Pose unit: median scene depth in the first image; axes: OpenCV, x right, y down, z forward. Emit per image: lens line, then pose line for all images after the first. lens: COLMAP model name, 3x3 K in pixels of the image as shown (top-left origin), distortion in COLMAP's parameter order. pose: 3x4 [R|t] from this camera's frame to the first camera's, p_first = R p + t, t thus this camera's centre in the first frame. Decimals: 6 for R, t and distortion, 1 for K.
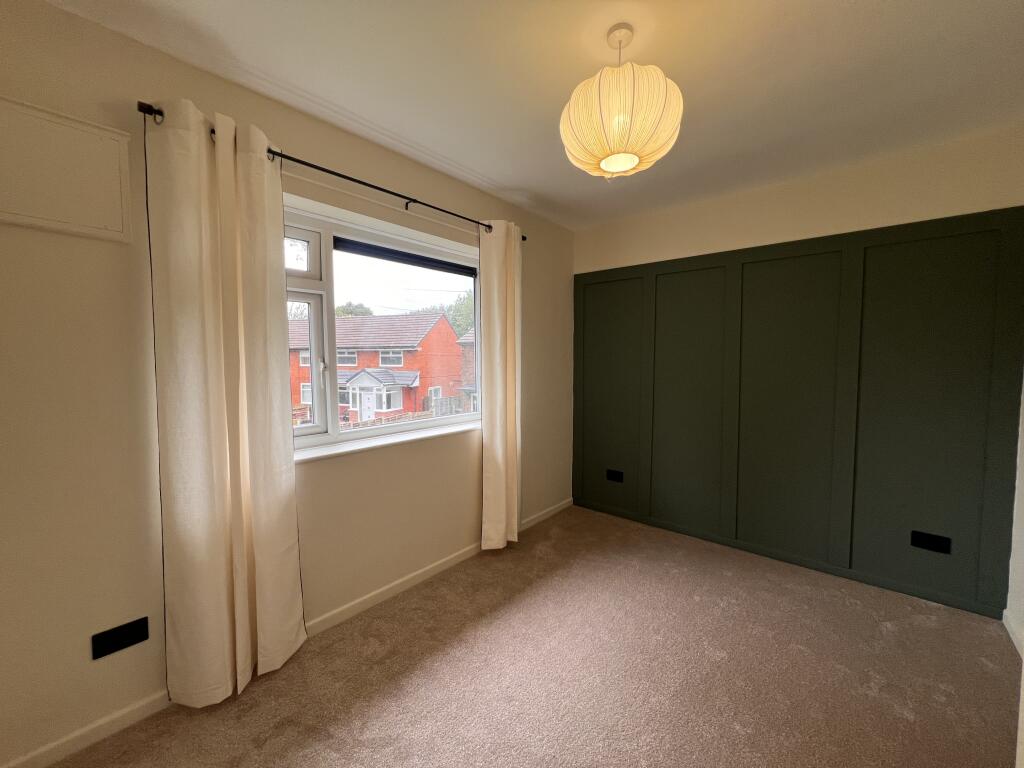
lens RADIAL K [[409.3, 0, 510.7], [0, 409.3, 381.5], [0, 0, 1]] dist [-0.002007, -0.000148]
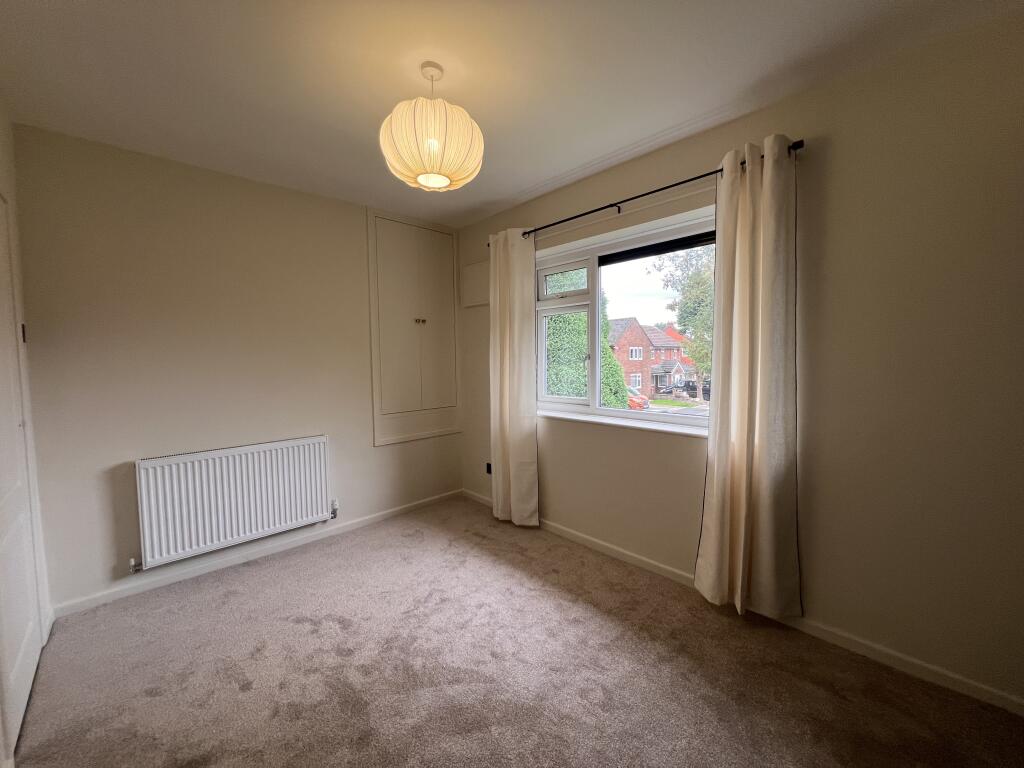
lens RADIAL K [[409.3, 0, 510.7], [0, 409.3, 381.5], [0, 0, 1]] dist [-0.002007, -0.000148]
pose [[-0.103315, 0.059931, -0.992841, 0.942042], [-0.043021, 0.996980, 0.064658, -0.032150], [0.993718, 0.049394, -0.100425, 0.897570]]
